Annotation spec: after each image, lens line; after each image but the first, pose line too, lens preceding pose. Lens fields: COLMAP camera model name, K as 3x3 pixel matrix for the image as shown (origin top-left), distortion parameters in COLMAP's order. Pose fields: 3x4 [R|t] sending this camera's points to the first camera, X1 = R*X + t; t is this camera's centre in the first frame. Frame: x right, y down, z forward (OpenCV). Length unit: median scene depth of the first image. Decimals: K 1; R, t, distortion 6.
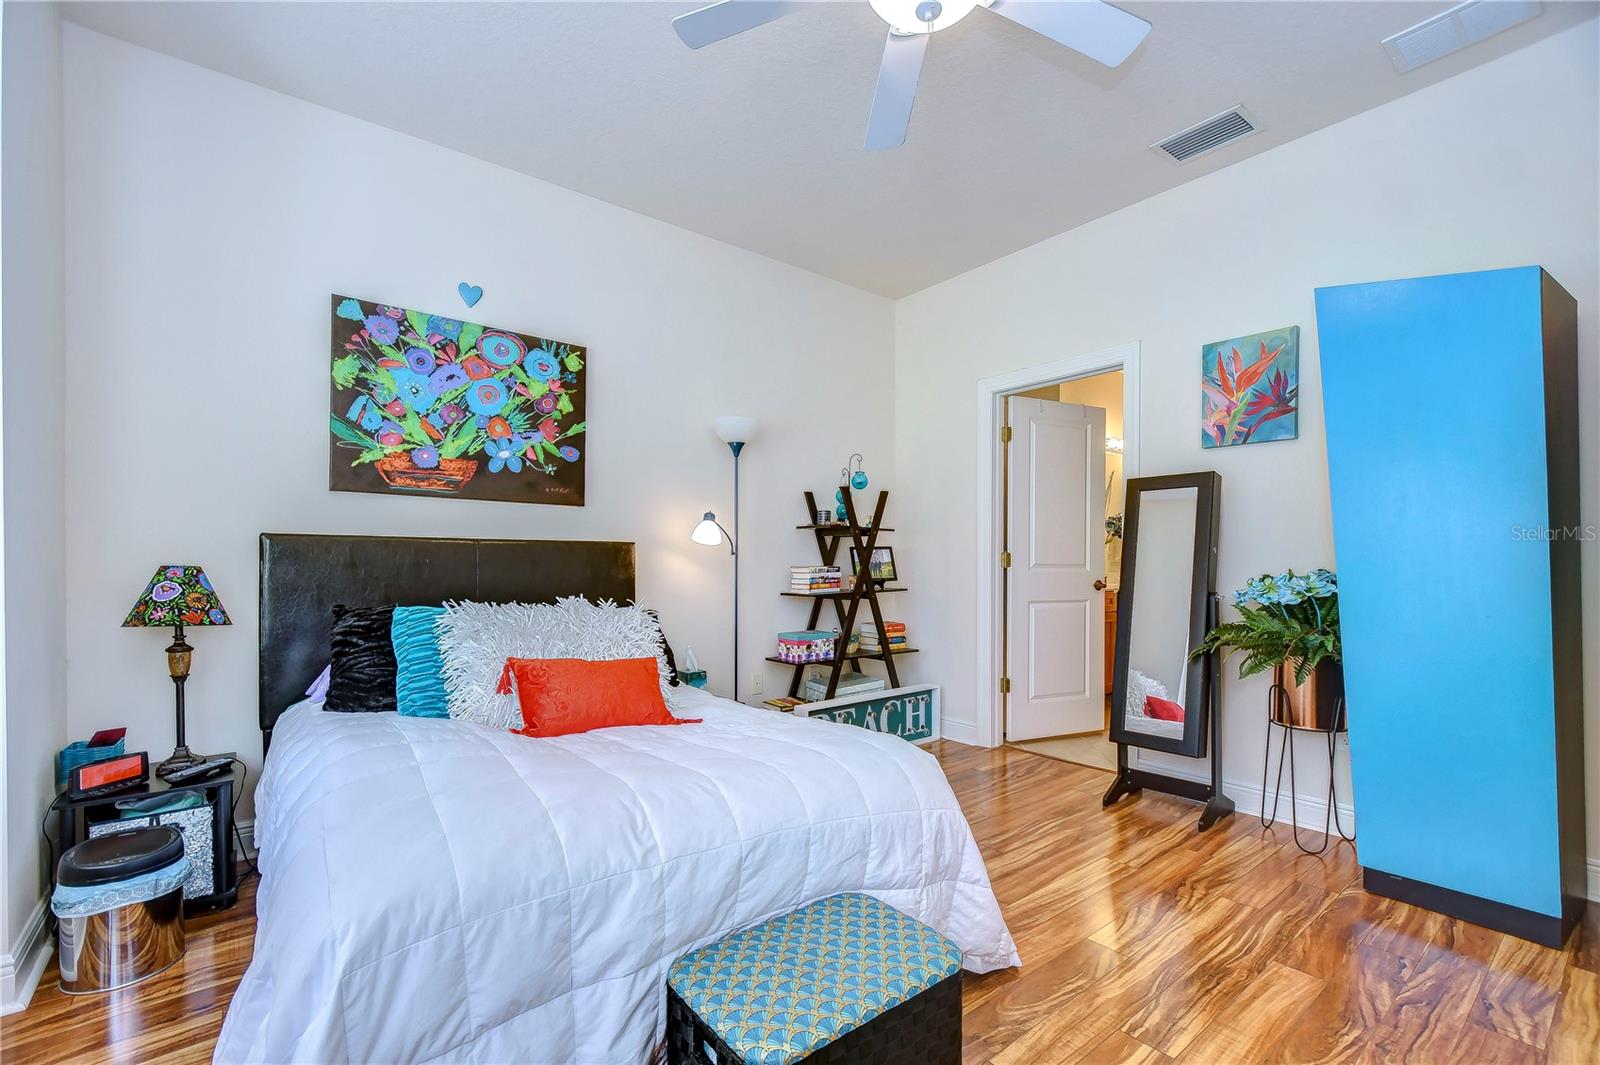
lens RADIAL K [[708.2, 0, 797.8], [0, 708.2, 568.6], [0, 0, 1]] dist [-0.010048, -0.002079]
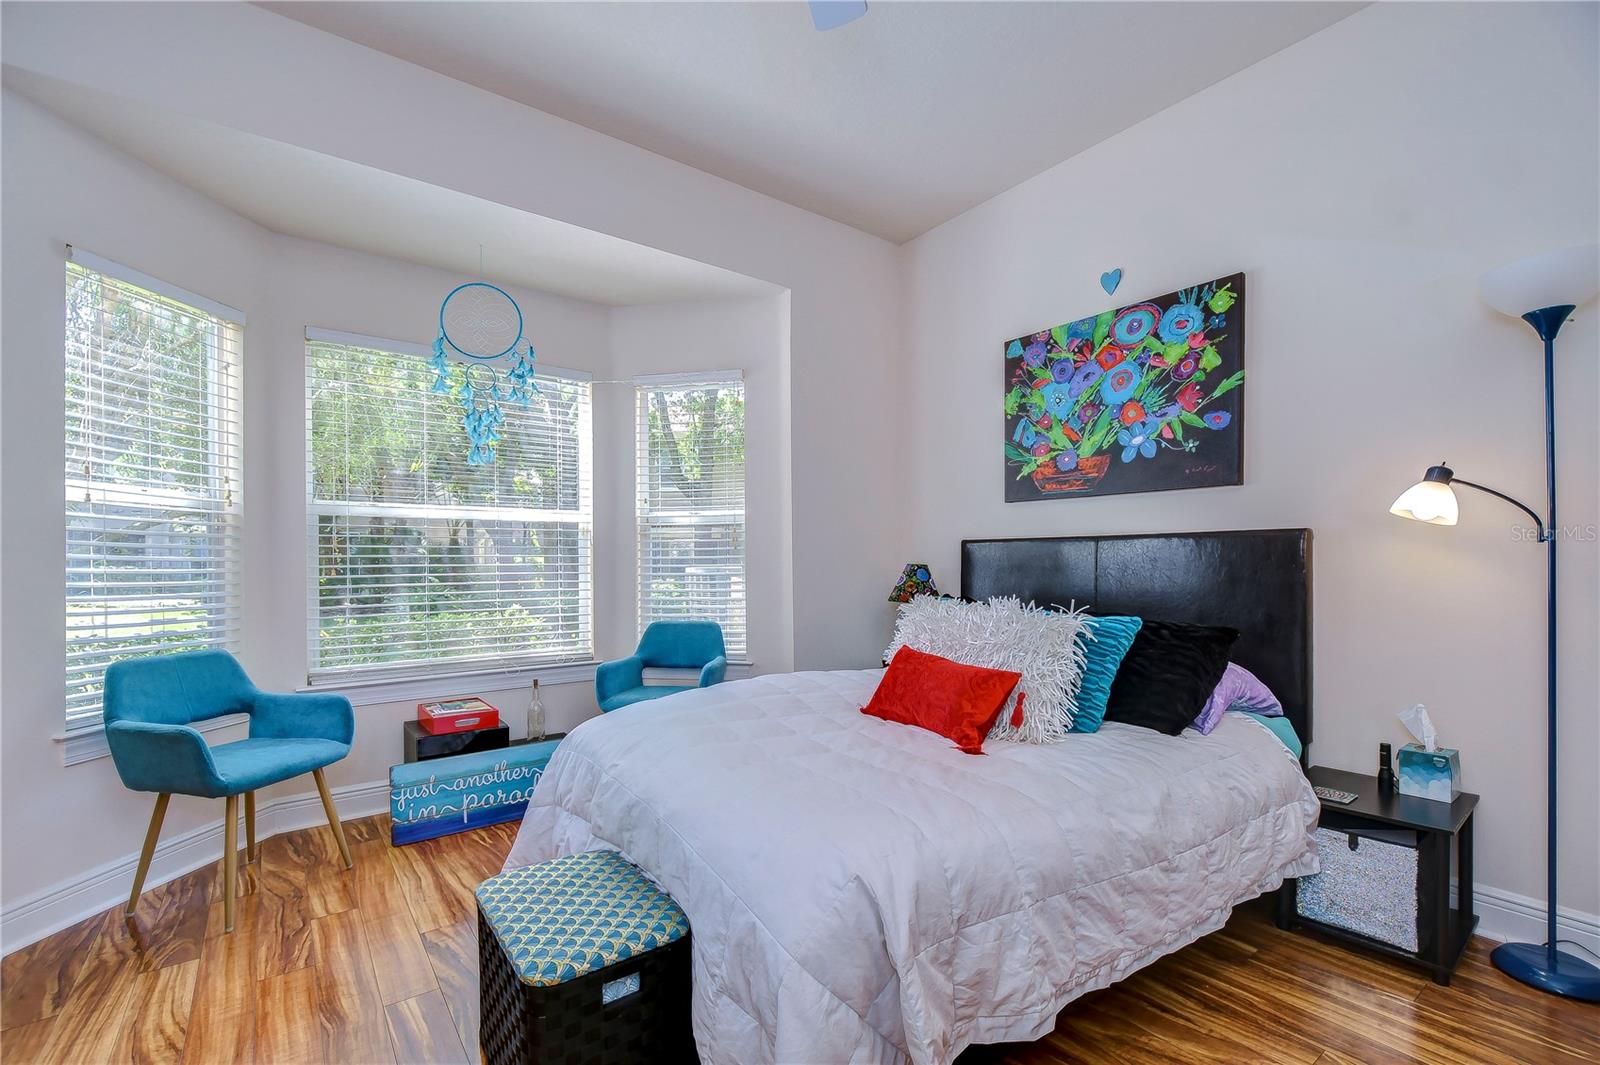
lens RADIAL K [[708.2, 0, 806.4], [0, 708.2, 562.5], [0, 0, 1]] dist [-0.010048, -0.002079]
pose [[-0.066847, -0.000334, -0.997763, 0.524562], [-0.002039, 0.999998, -0.000198, -0.004834], [0.997761, 0.002021, -0.066848, 0.653307]]
